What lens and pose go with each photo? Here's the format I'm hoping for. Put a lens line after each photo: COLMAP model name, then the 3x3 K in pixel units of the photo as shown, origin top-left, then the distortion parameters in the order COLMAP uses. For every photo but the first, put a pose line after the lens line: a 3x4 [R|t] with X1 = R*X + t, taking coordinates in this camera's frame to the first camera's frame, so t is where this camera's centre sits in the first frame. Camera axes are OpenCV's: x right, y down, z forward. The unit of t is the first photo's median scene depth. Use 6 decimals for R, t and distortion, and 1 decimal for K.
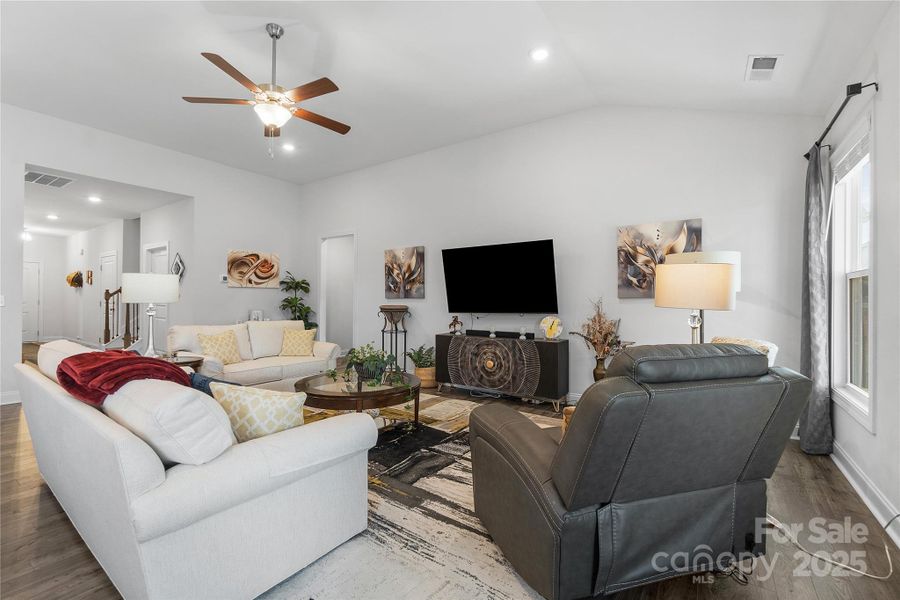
lens RADIAL K [[387.9, 0, 446.4], [0, 387.9, 295.7], [0, 0, 1]] dist [-0.003604, -0.000103]
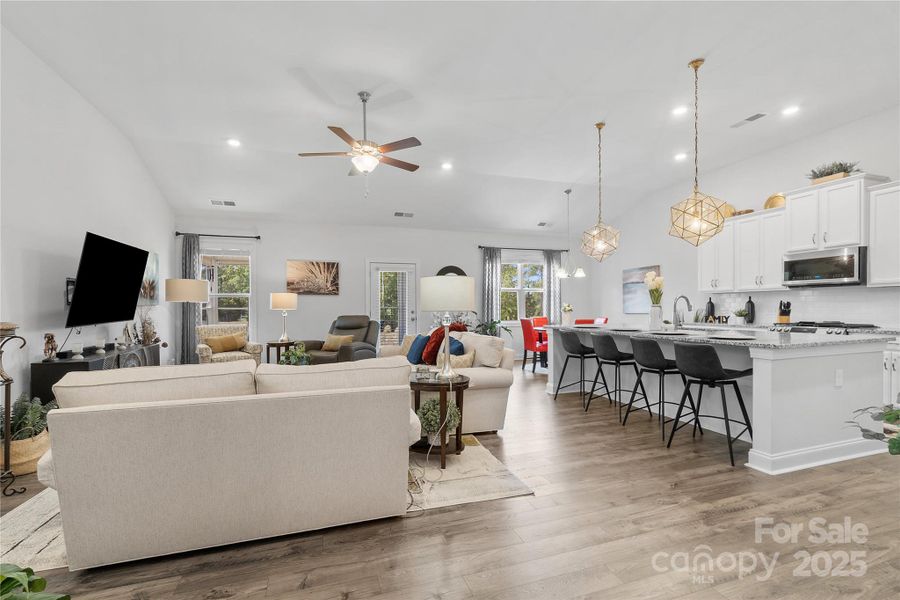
lens RADIAL K [[395.6, 0, 446.5], [0, 395.6, 313.0], [0, 0, 1]] dist [0.000868, 0.000390]
pose [[-0.797355, -0.010206, 0.603425, -0.941388], [-0.003088, 0.999913, 0.012832, 0.008668], [-0.603503, 0.008368, -0.797317, 1.213819]]
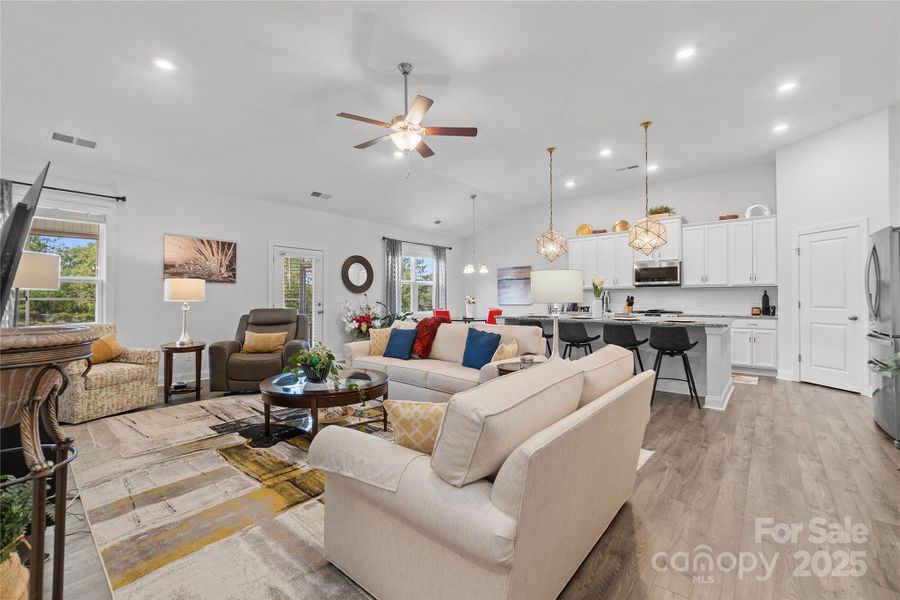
lens RADIAL K [[387.9, 0, 446.4], [0, 387.9, 295.7], [0, 0, 1]] dist [-0.003604, -0.000103]
pose [[-0.995664, -0.004187, 0.092928, -0.436176], [-0.005568, 0.999878, -0.014608, 0.012849], [-0.092855, -0.015062, -0.995566, 1.382860]]
